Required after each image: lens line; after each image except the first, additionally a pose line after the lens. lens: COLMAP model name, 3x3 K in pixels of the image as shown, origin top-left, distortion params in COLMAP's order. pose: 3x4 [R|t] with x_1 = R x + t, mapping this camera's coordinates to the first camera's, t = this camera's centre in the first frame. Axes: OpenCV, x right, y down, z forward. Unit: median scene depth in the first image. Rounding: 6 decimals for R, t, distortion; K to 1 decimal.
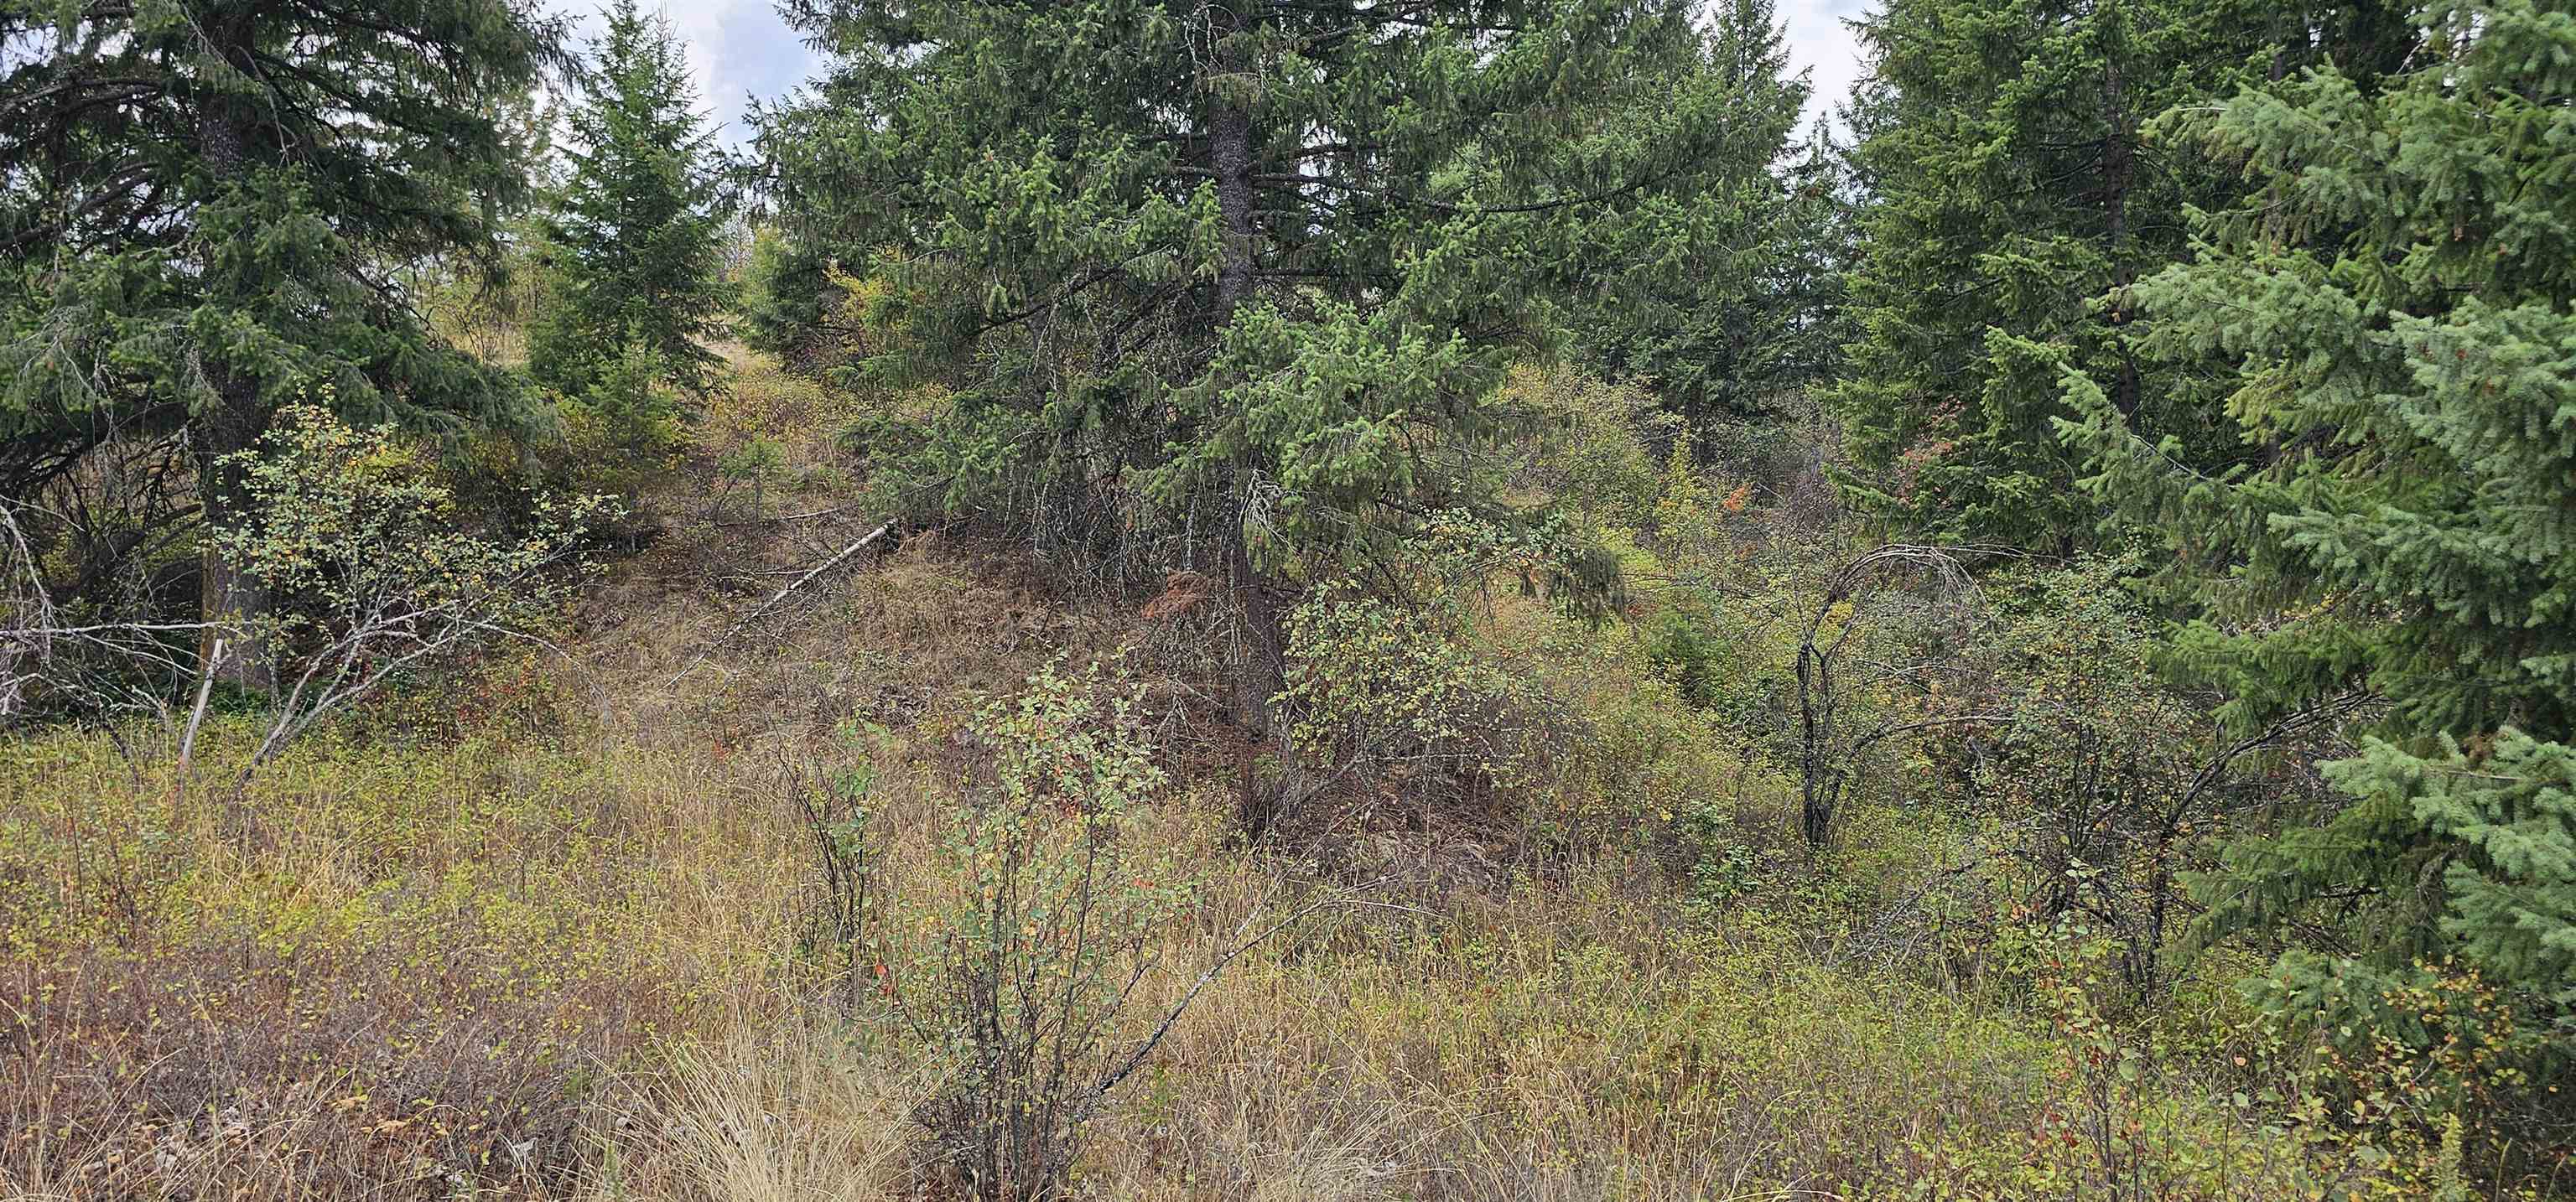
lens RADIAL K [[1775.1, 0, 1282.6], [0, 1775.1, 610.0], [0, 0, 1]] dist [0.095741, -0.110146]
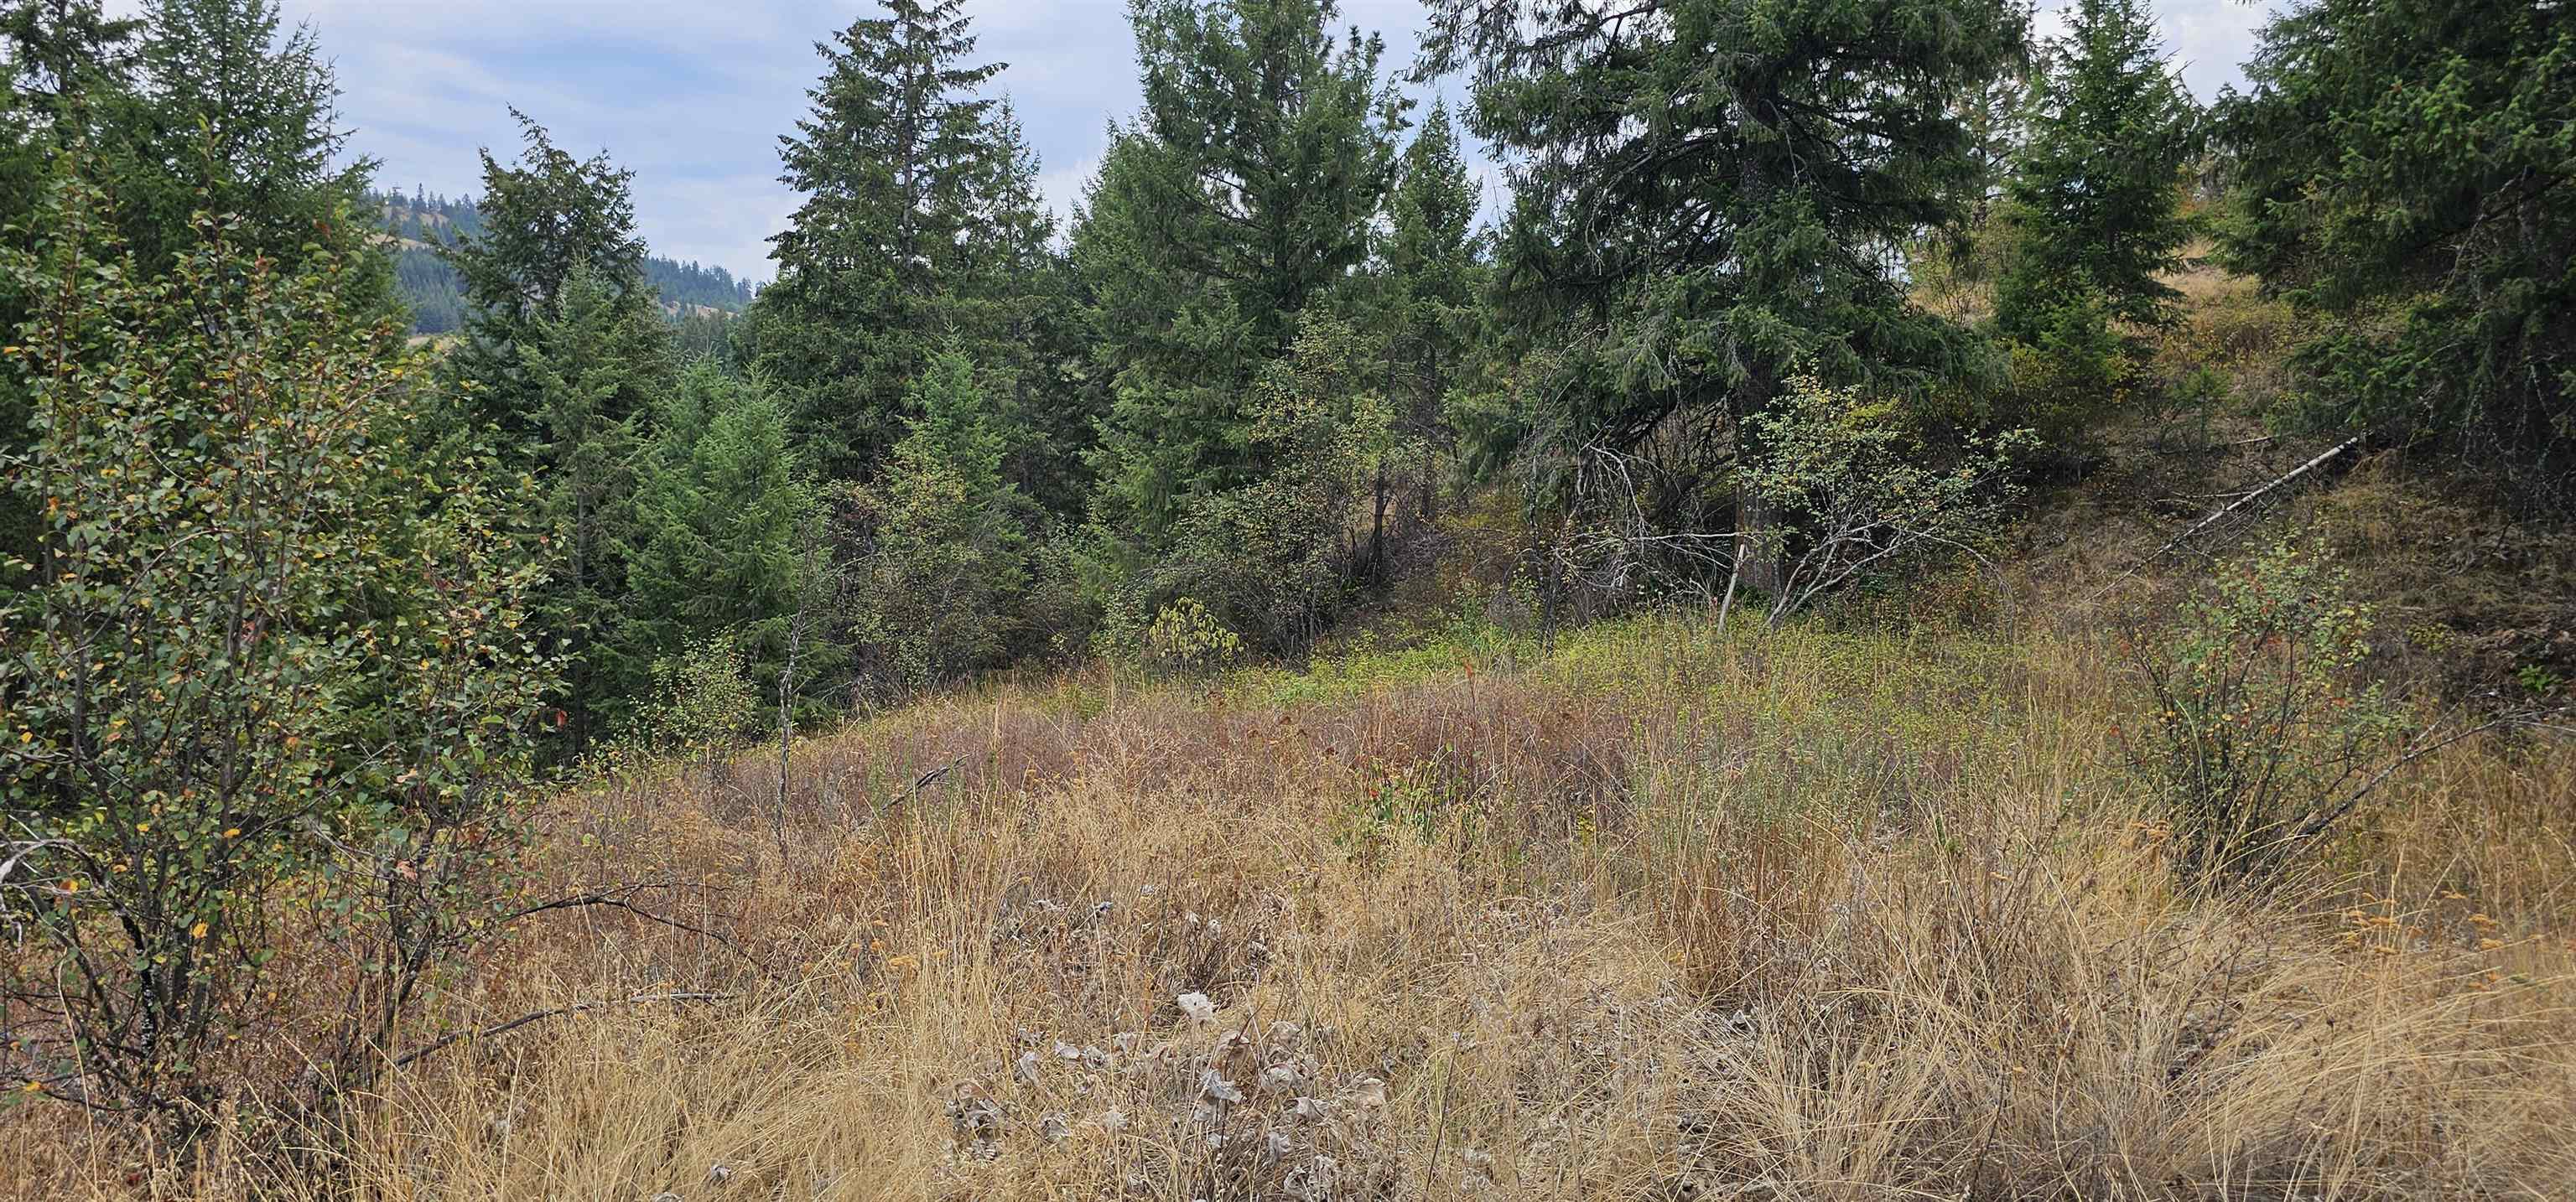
lens RADIAL K [[1775.1, 0, 1282.6], [0, 1775.1, 610.0], [0, 0, 1]] dist [0.095741, -0.110146]
pose [[0.703947, 0.023117, -0.709876, 0.102312], [0.000359, 0.999458, 0.032903, 0.013281], [0.710252, -0.023417, 0.703558, -0.161472]]
